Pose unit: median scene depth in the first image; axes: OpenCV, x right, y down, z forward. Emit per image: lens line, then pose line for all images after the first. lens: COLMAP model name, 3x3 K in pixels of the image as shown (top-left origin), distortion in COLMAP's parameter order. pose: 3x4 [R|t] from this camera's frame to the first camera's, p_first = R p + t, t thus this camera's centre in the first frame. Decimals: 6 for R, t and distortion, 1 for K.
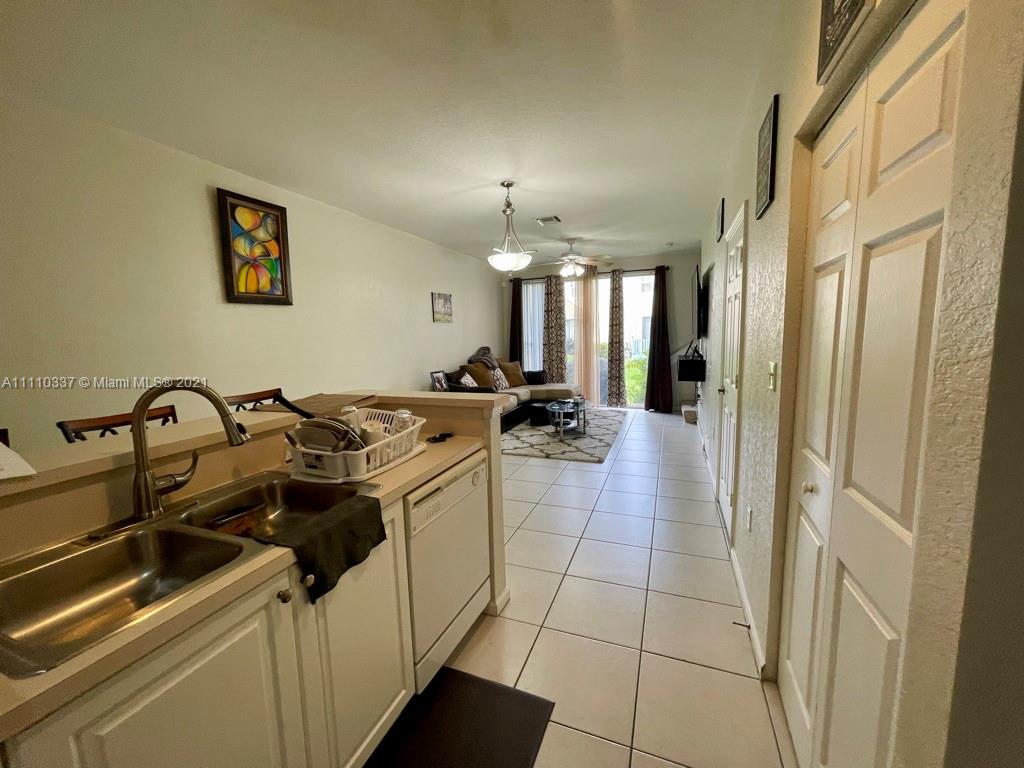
lens RADIAL K [[412.6, 0, 512.4], [0, 412.6, 386.8], [0, 0, 1]] dist [-0.003331, 0.001426]
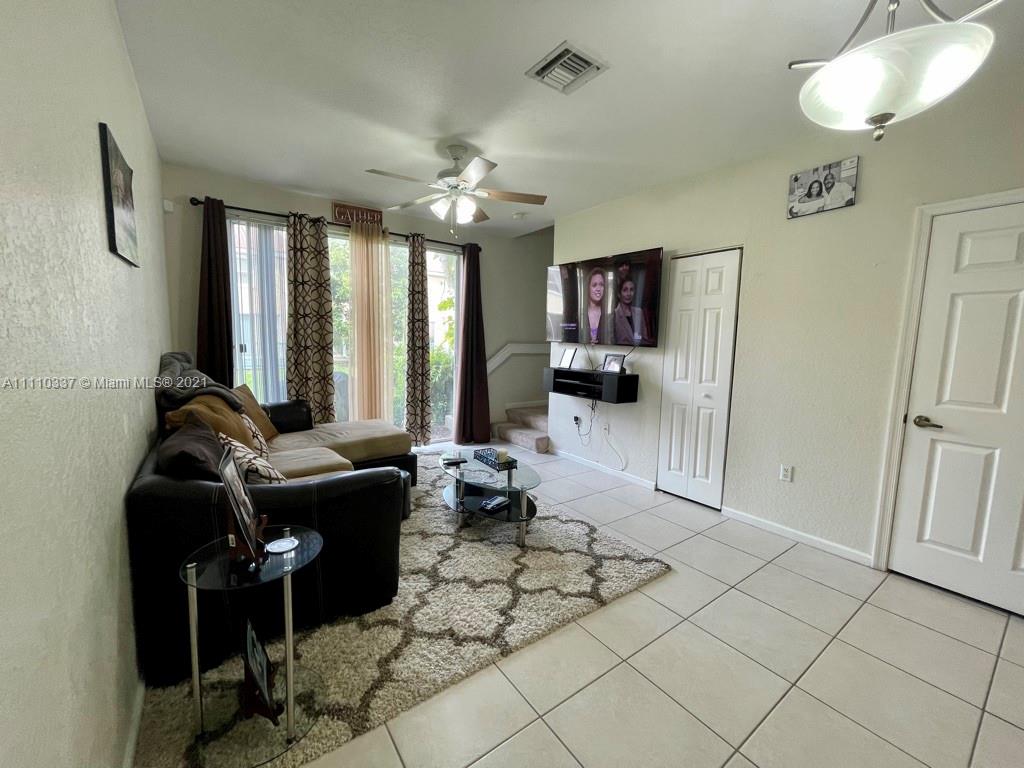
lens RADIAL K [[412.6, 0, 508.5], [0, 412.6, 380.6], [0, 0, 1]] dist [-0.003331, 0.001426]
pose [[0.543634, -0.050730, 0.837788, -0.298343], [0.067860, 0.997561, 0.016371, -0.077627], [-0.836574, 0.047953, 0.545751, 0.733050]]
